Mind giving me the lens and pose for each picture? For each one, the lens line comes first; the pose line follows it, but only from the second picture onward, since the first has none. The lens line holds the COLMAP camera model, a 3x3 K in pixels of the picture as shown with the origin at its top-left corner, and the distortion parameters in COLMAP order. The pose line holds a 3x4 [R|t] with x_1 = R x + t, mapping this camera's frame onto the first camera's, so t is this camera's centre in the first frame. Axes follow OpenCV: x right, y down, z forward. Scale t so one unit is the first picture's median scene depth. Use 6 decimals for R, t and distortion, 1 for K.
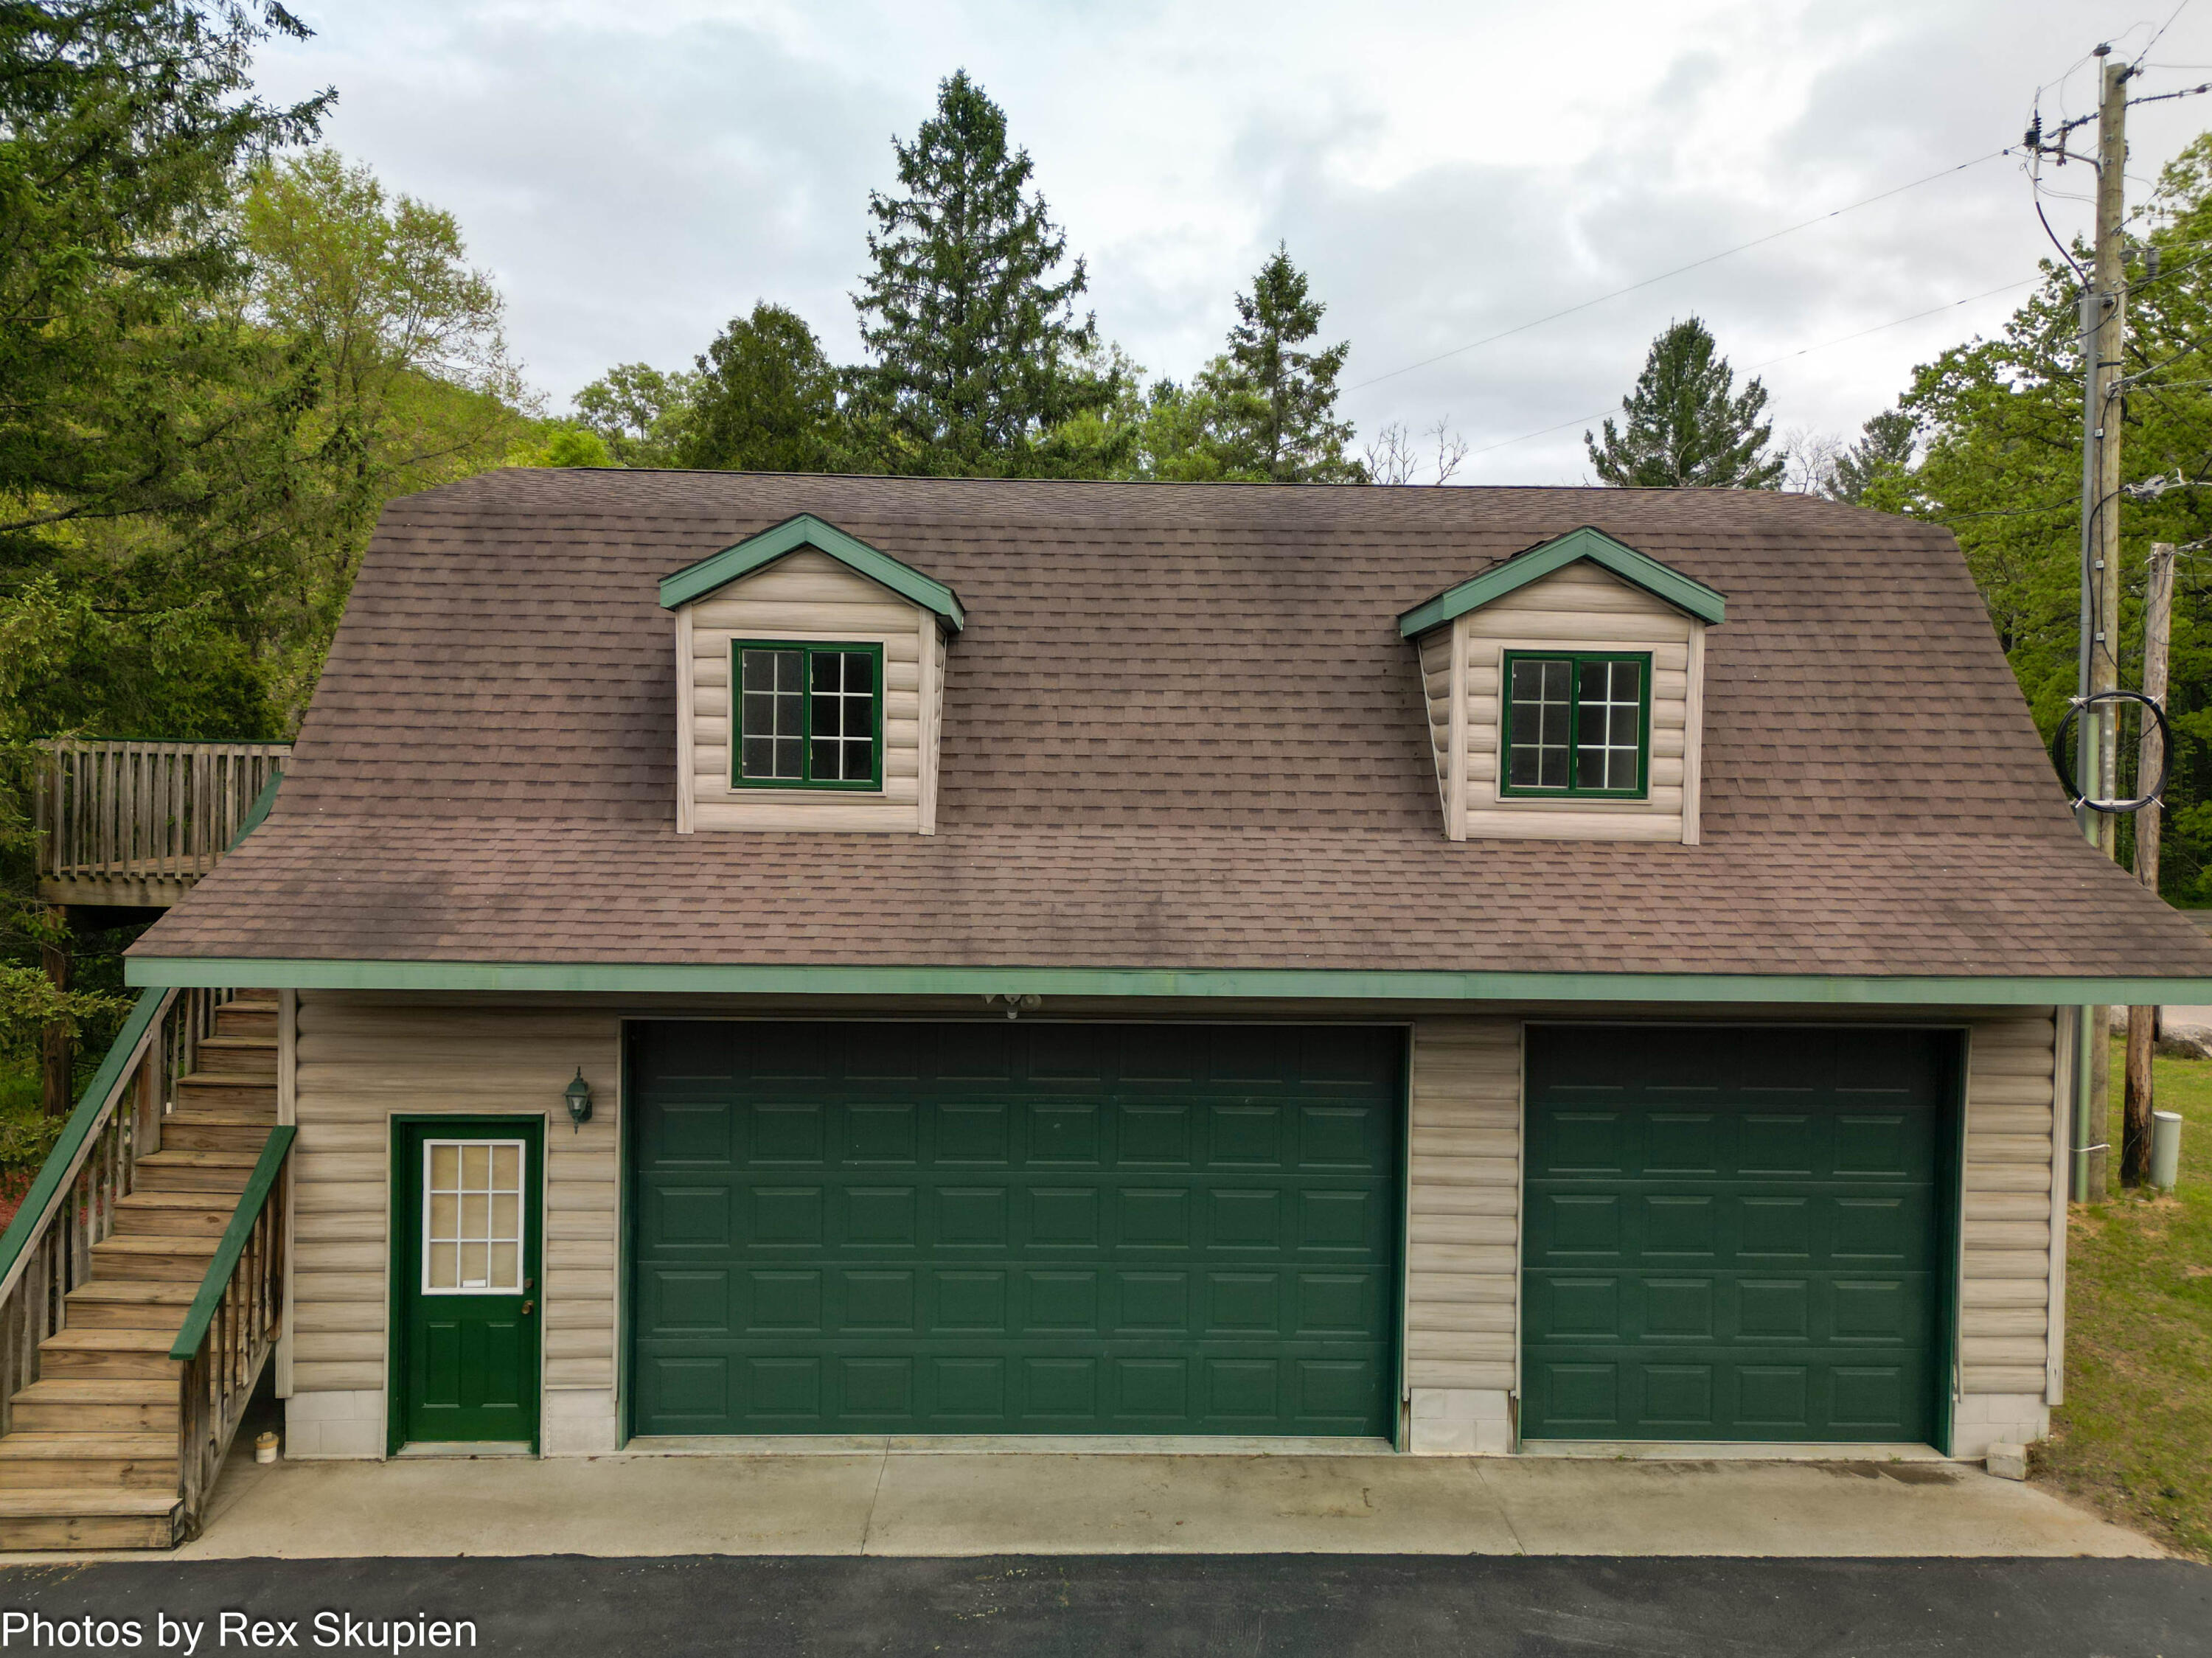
lens RADIAL K [[1535.6, 0, 1114.4], [0, 1535.6, 831.9], [0, 0, 1]] dist [0.010770, 0.000137]
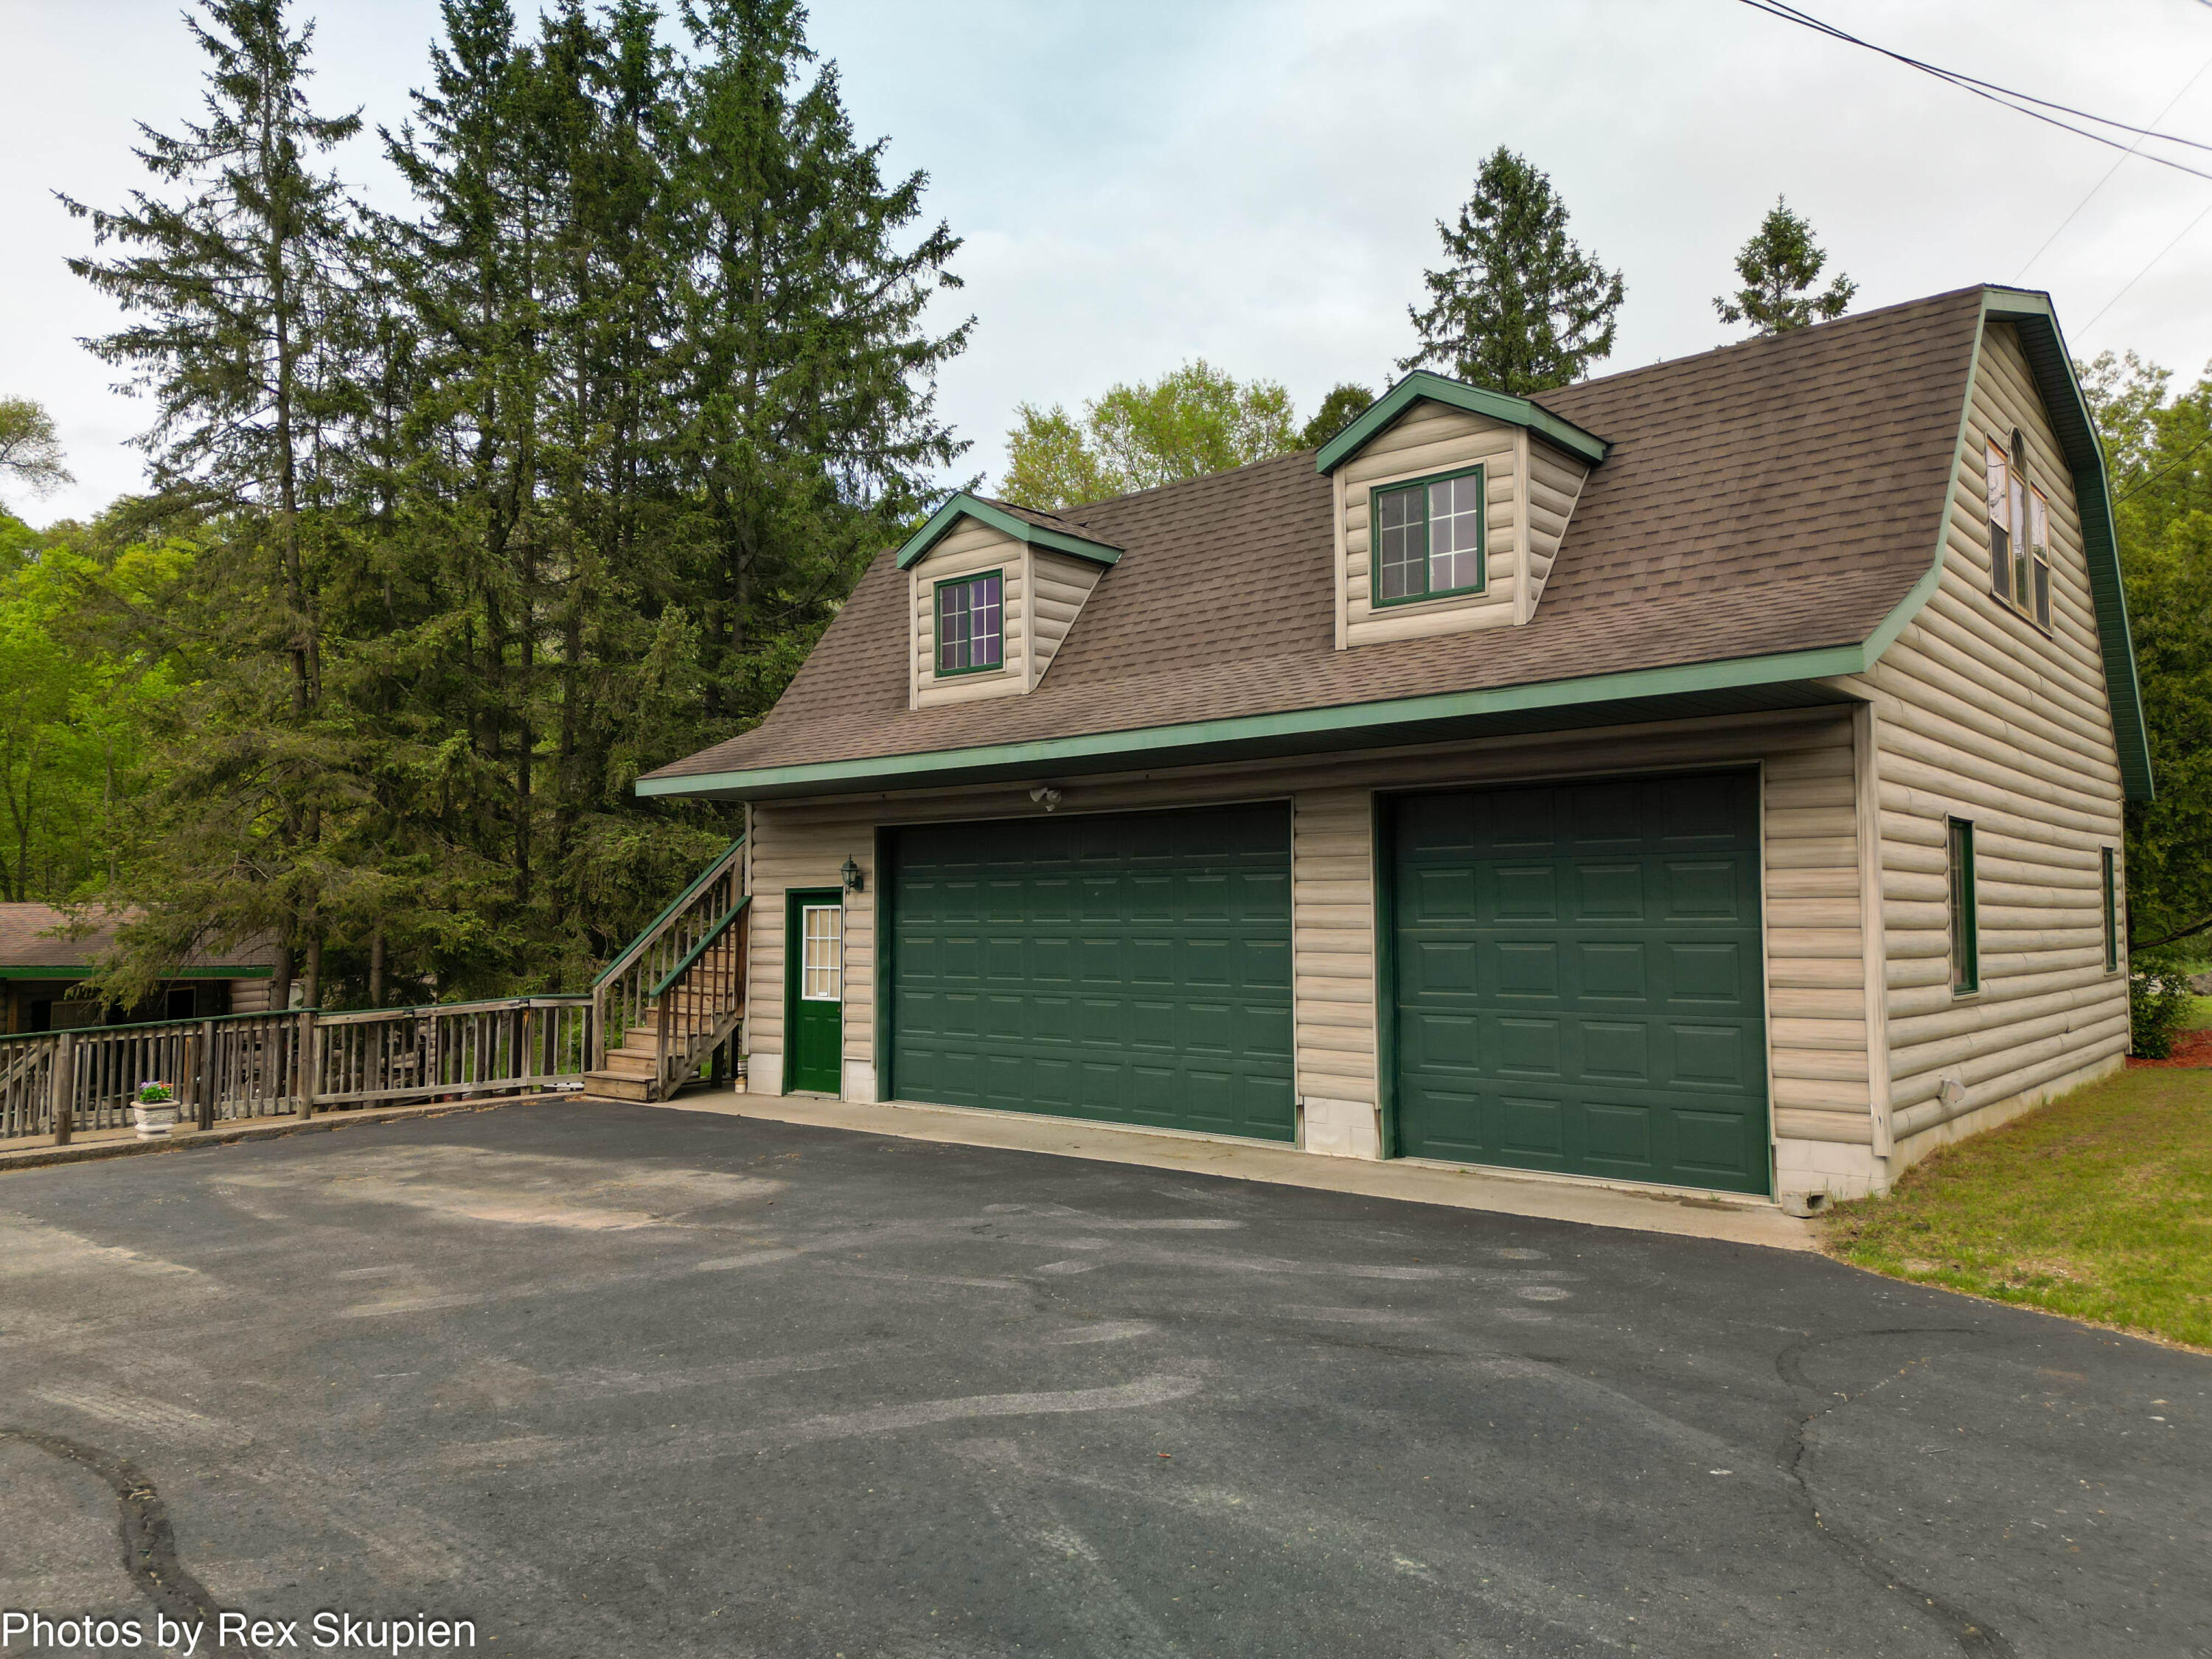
lens RADIAL K [[1535.7, 0, 1114.4], [0, 1535.7, 832.4], [0, 0, 1]] dist [0.010770, 0.000137]
pose [[0.742597, -0.057293, -0.667283, 0.911316], [-0.002357, 0.996104, -0.088150, 0.262759], [0.669734, 0.067033, 0.739569, -0.014191]]
